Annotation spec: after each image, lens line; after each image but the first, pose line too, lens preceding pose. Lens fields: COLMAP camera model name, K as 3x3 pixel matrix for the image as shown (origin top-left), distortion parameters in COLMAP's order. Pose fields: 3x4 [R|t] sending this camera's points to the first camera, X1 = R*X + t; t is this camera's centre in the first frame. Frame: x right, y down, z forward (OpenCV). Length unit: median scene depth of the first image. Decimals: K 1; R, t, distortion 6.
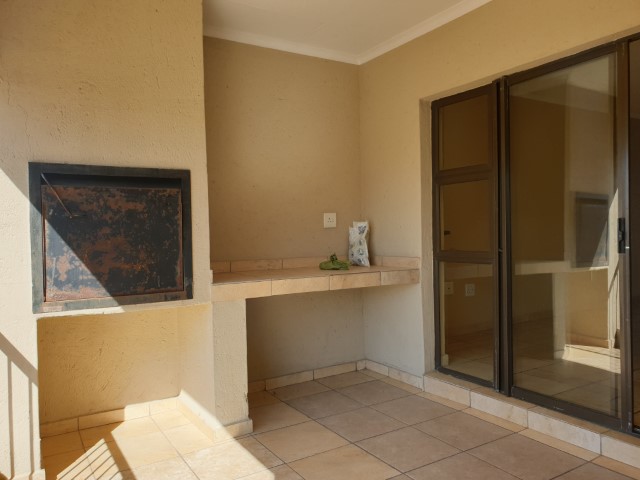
lens RADIAL K [[506.3, 0, 315.7], [0, 506.3, 244.0], [0, 0, 1]] dist [0.058960, -0.042805]
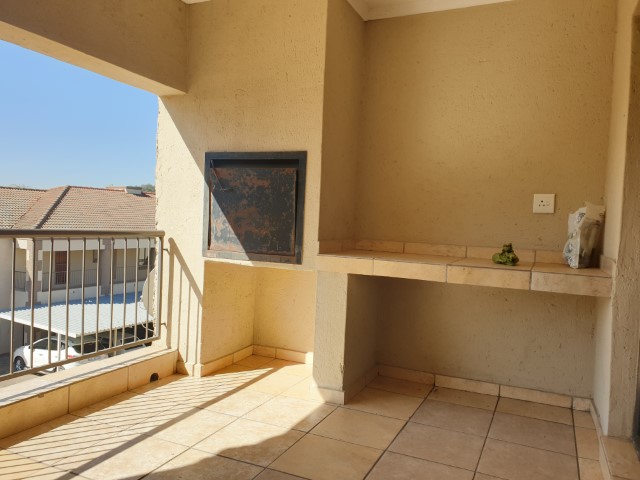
lens RADIAL K [[506.3, 0, 315.3], [0, 506.3, 235.2], [0, 0, 1]] dist [0.058960, -0.042805]
pose [[0.553120, 0.073044, -0.829894, 0.735291], [-0.074338, 0.996503, 0.038162, -0.003779], [0.829779, 0.040584, 0.556615, 0.411533]]
